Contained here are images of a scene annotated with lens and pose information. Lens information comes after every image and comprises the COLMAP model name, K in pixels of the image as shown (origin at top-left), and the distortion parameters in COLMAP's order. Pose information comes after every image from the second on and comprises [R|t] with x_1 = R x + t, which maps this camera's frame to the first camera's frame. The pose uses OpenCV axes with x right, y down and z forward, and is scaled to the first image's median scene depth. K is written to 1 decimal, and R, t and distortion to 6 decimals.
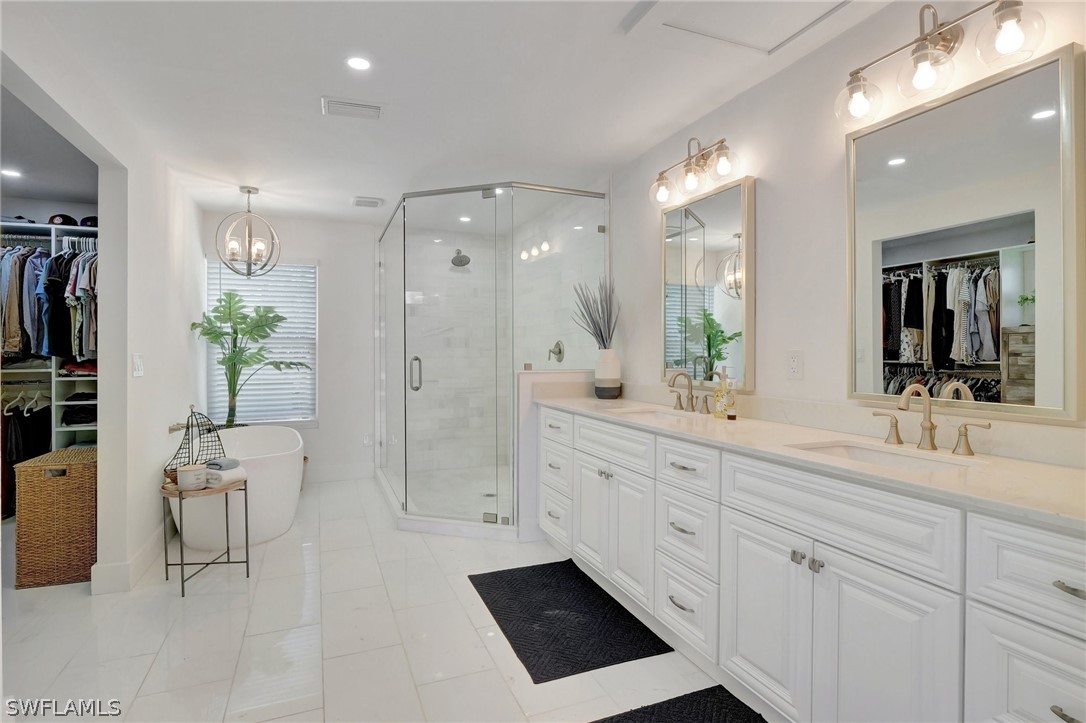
lens RADIAL K [[526.0, 0, 542.7], [0, 526.0, 353.9], [0, 0, 1]] dist [-0.013839, -0.001197]
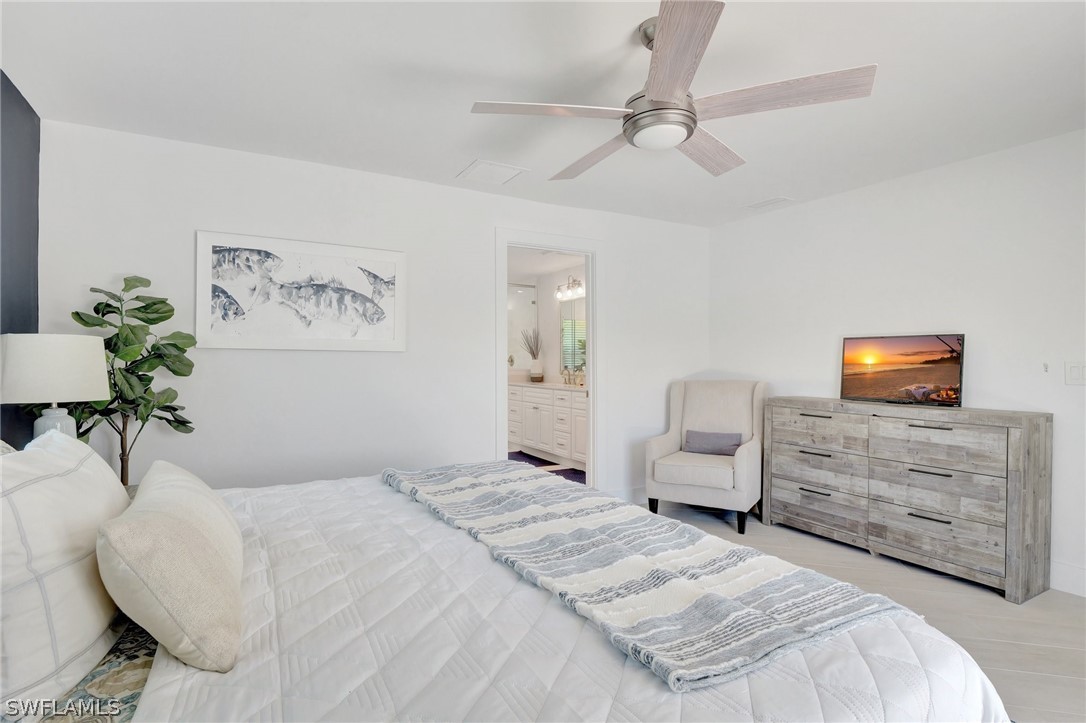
lens RADIAL K [[526.0, 0, 542.4], [0, 526.0, 361.2], [0, 0, 1]] dist [-0.013839, -0.001197]
pose [[0.990786, -0.000230, 0.135440, -0.195785], [0.000469, 0.999998, -0.001730, 0.001561], [-0.135439, 0.001777, 0.990784, -1.548151]]
